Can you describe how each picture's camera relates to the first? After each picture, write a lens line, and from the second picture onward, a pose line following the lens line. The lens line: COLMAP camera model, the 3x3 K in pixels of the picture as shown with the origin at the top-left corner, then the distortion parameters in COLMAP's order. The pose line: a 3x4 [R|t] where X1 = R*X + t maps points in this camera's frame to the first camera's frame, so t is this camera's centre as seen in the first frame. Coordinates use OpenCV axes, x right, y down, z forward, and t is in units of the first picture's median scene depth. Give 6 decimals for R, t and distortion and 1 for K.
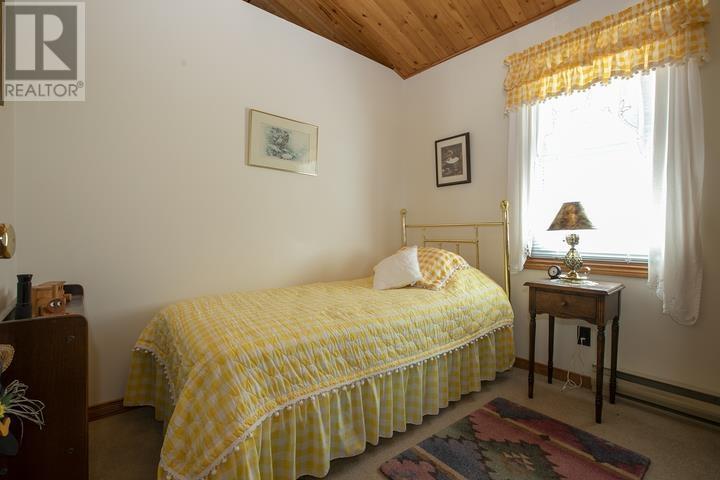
lens RADIAL K [[332.5, 0, 361.0], [0, 332.5, 240.2], [0, 0, 1]] dist [-0.031534, 0.007010]
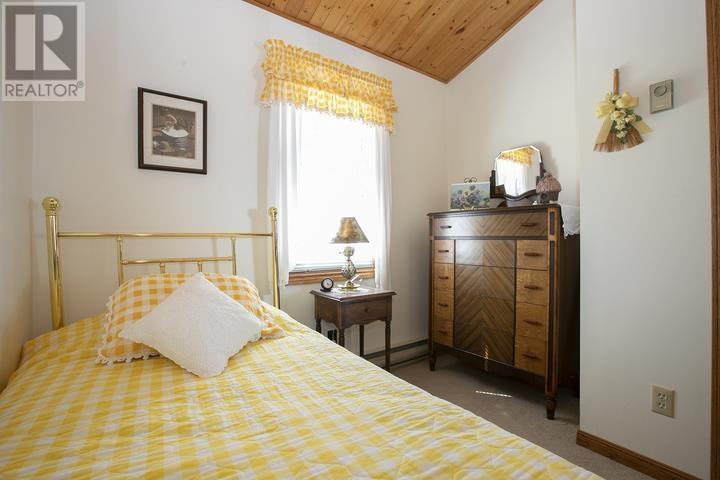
lens RADIAL K [[332.5, 0, 361.3], [0, 332.5, 237.8], [0, 0, 1]] dist [-0.031534, 0.007010]
pose [[0.089228, -0.002824, 0.996007, -0.333502], [0.016854, 0.999857, 0.001325, -0.035167], [-0.995869, 0.016669, 0.089263, 0.617698]]
